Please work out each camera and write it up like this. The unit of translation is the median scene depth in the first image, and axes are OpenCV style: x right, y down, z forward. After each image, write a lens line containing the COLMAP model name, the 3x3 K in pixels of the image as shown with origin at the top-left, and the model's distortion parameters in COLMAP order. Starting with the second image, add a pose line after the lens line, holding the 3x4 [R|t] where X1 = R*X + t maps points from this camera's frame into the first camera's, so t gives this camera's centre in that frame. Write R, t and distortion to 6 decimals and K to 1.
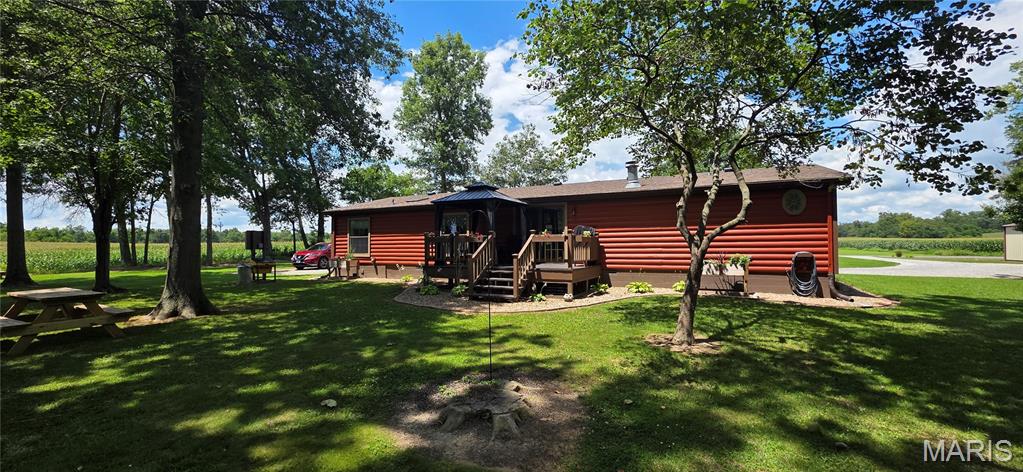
lens RADIAL K [[411.1, 0, 507.4], [0, 411.1, 239.1], [0, 0, 1]] dist [0.003254, -0.000529]
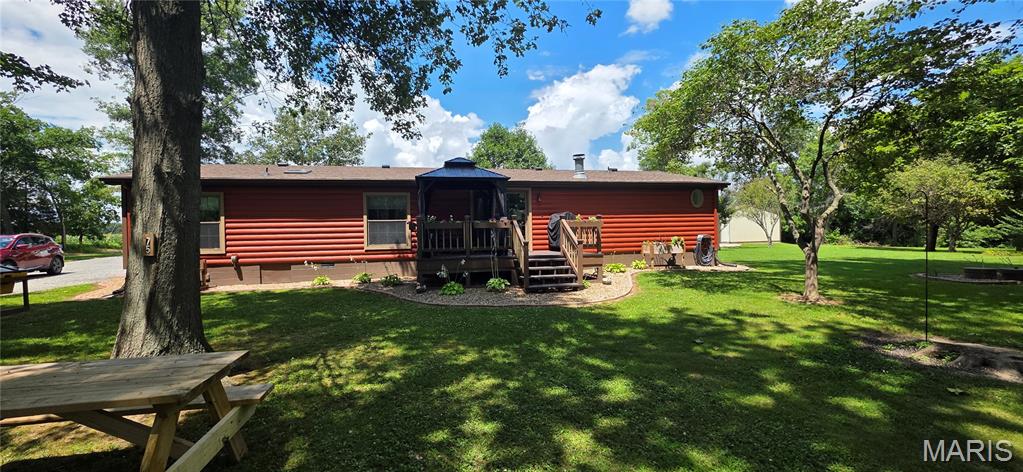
lens RADIAL K [[411.1, 0, 512.5], [0, 411.1, 236.5], [0, 0, 1]] dist [0.003254, -0.000529]
pose [[0.761598, -0.014291, 0.647892, -0.626632], [0.004446, 0.999849, 0.016829, 0.011516], [-0.648035, -0.009936, 0.761546, 0.331508]]
